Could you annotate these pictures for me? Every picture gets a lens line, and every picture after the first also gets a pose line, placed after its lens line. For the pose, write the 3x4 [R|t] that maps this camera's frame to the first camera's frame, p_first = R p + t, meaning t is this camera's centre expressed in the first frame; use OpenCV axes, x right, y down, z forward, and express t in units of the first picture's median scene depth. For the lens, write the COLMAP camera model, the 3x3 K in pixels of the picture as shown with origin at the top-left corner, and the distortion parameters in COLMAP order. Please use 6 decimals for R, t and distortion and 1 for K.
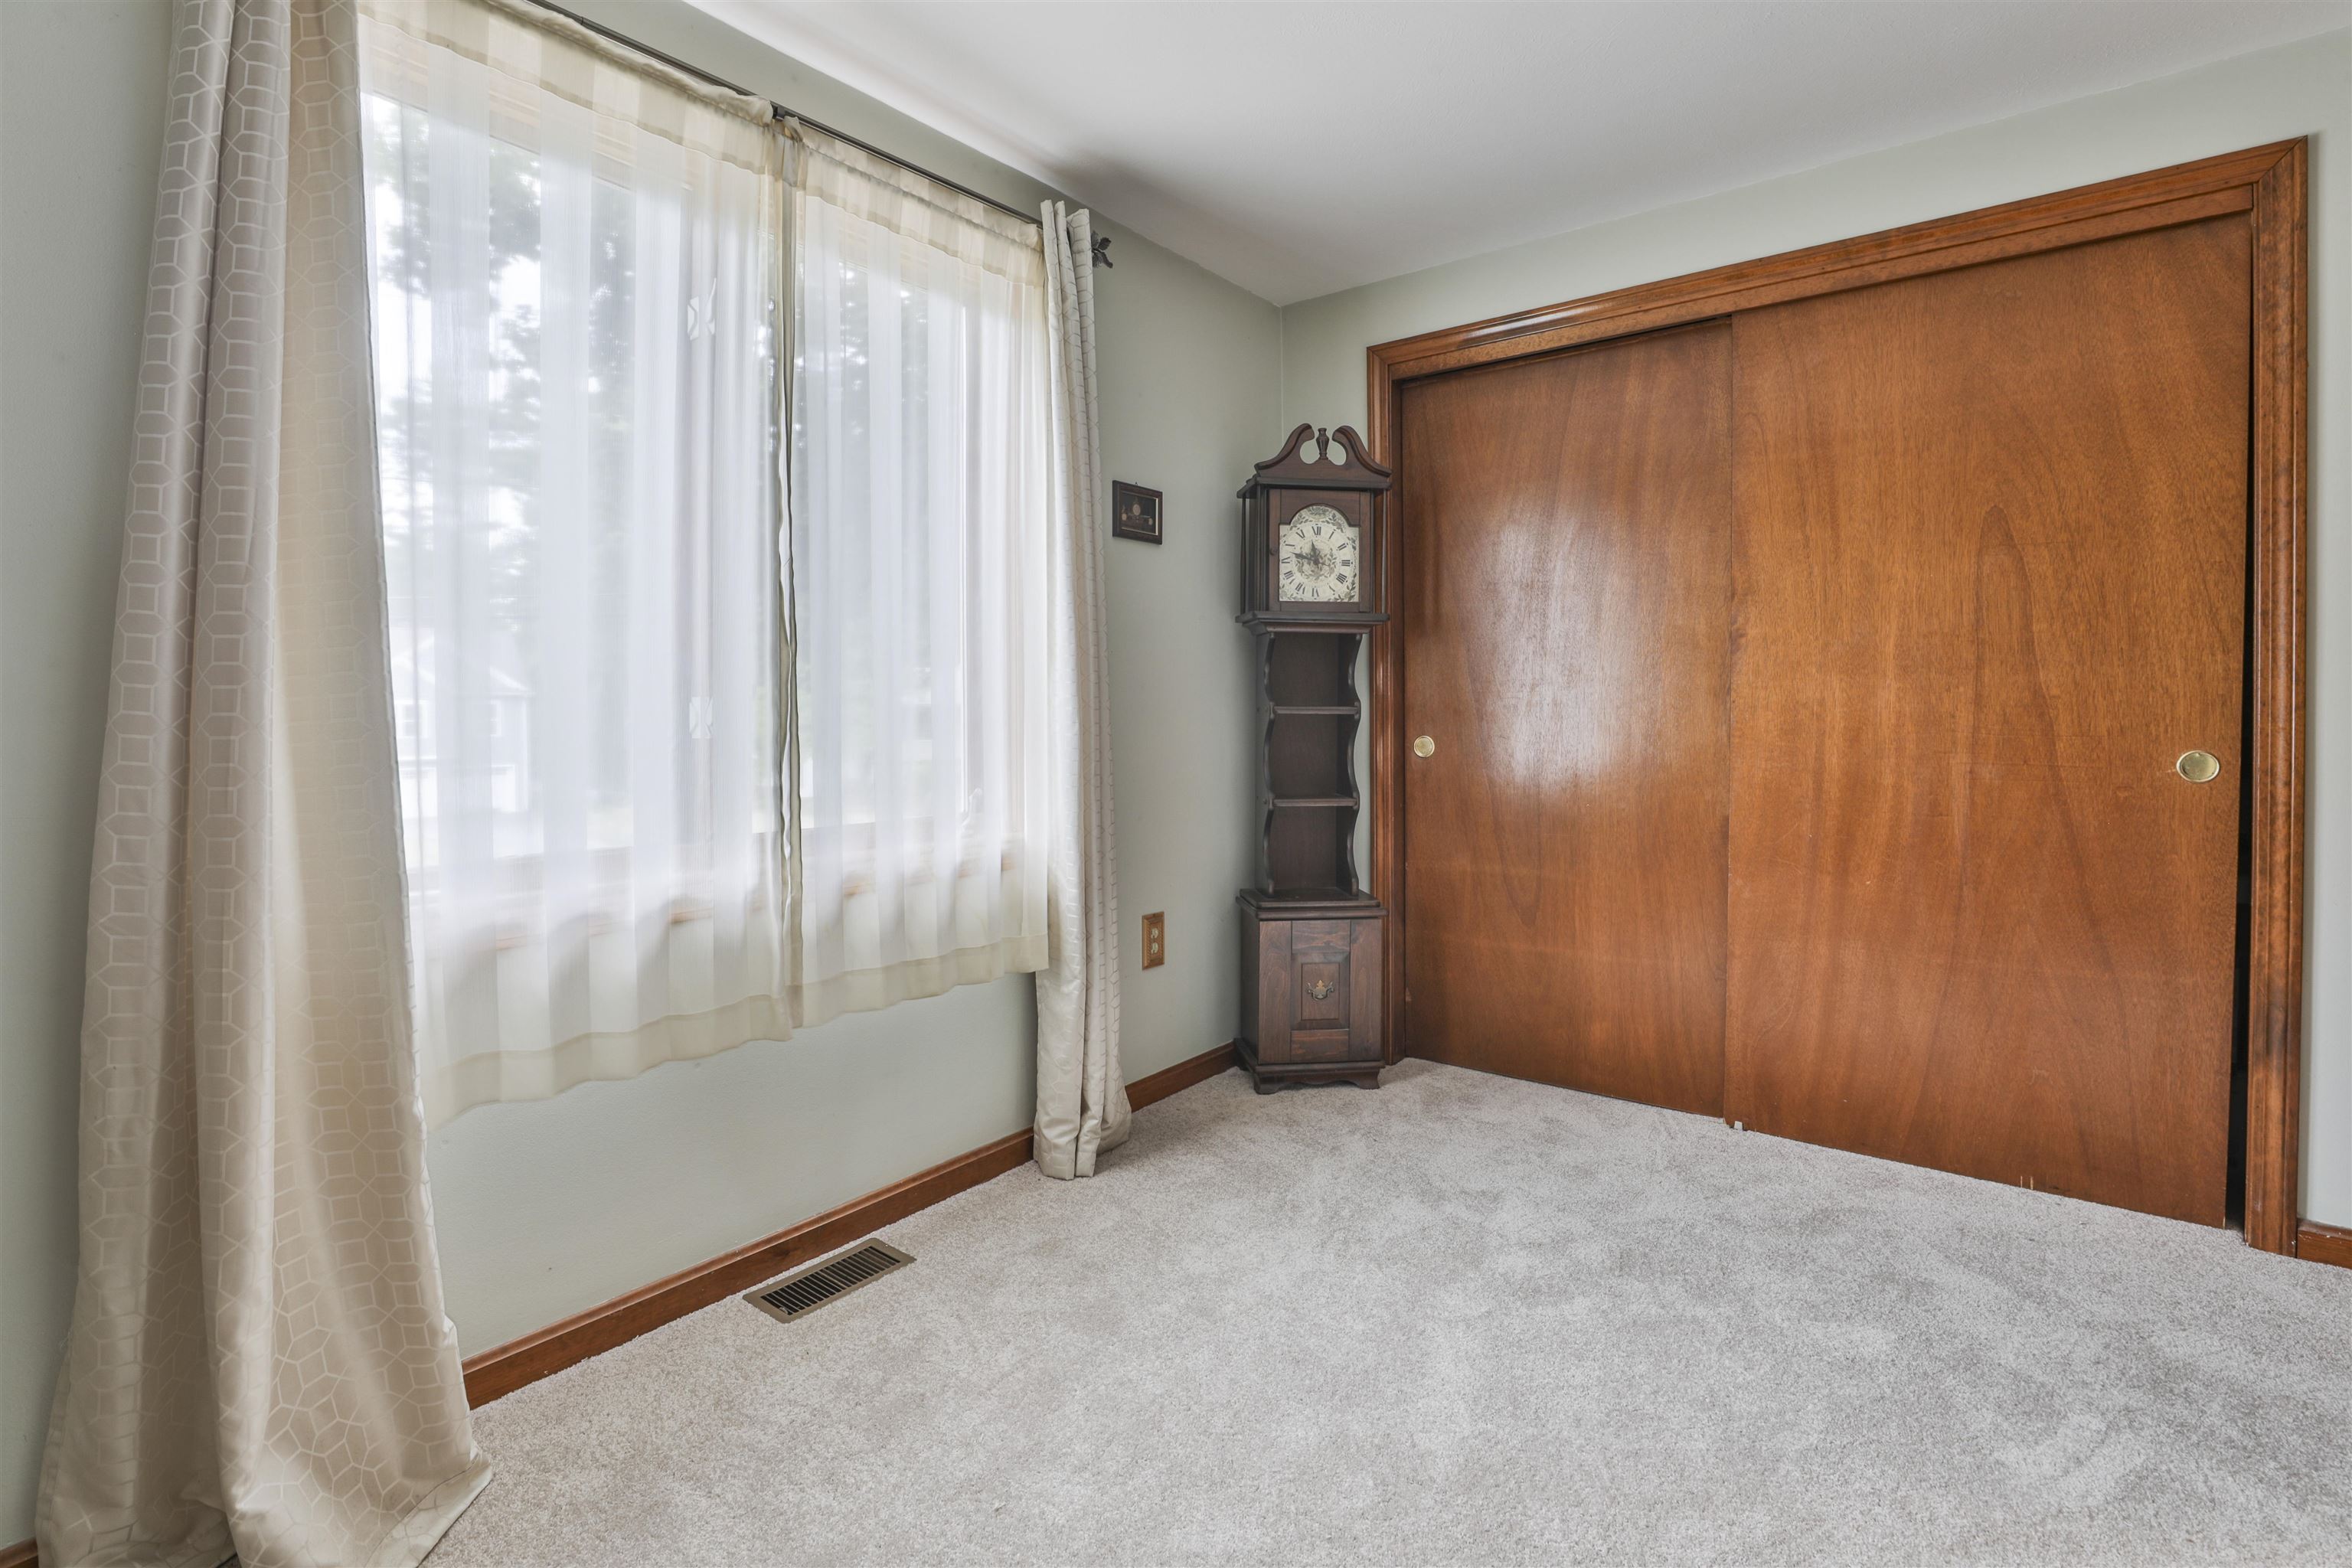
lens RADIAL K [[1146.7, 0, 1216.5], [0, 1146.7, 731.1], [0, 0, 1]] dist [-0.020316, 0.017753]
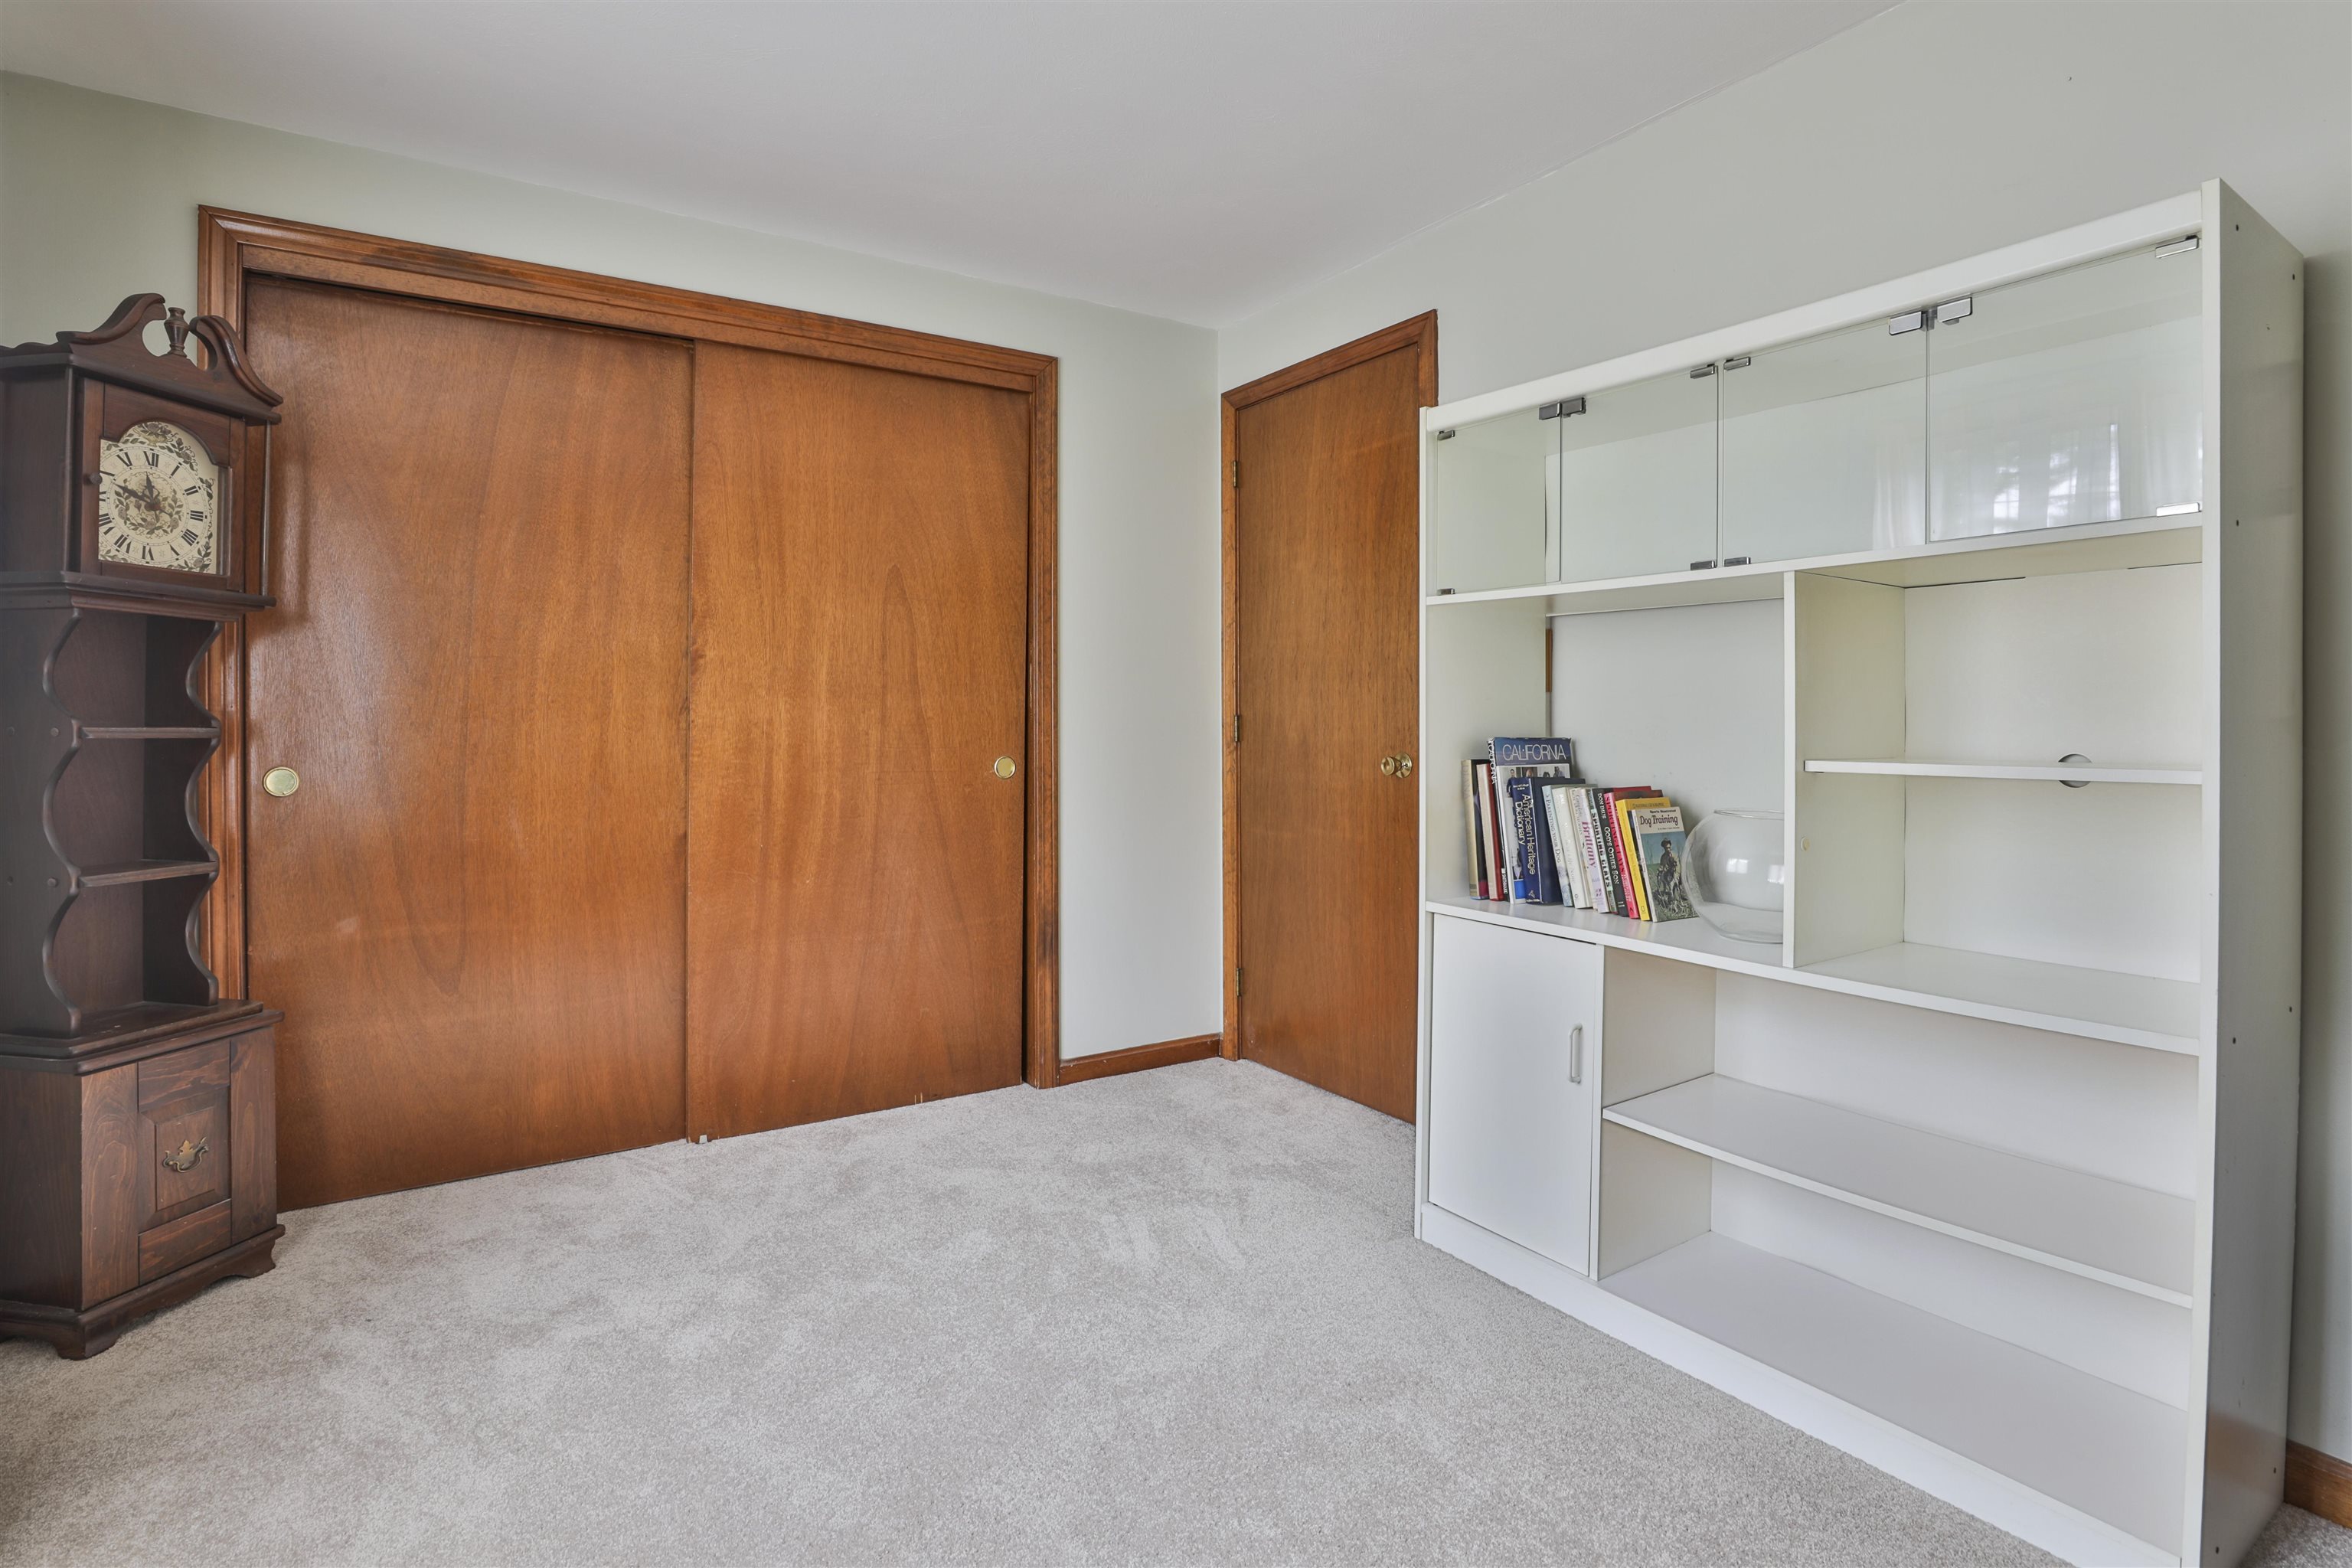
lens RADIAL K [[1167.3, 0, 1138.1], [0, 1167.3, 734.5], [0, 0, 1]] dist [0.002310, 0.001999]
pose [[0.361293, -0.007138, 0.932425, -0.382814], [0.023141, 0.999731, -0.001314, -0.003761], [-0.932165, 0.022052, 0.361361, 0.267648]]
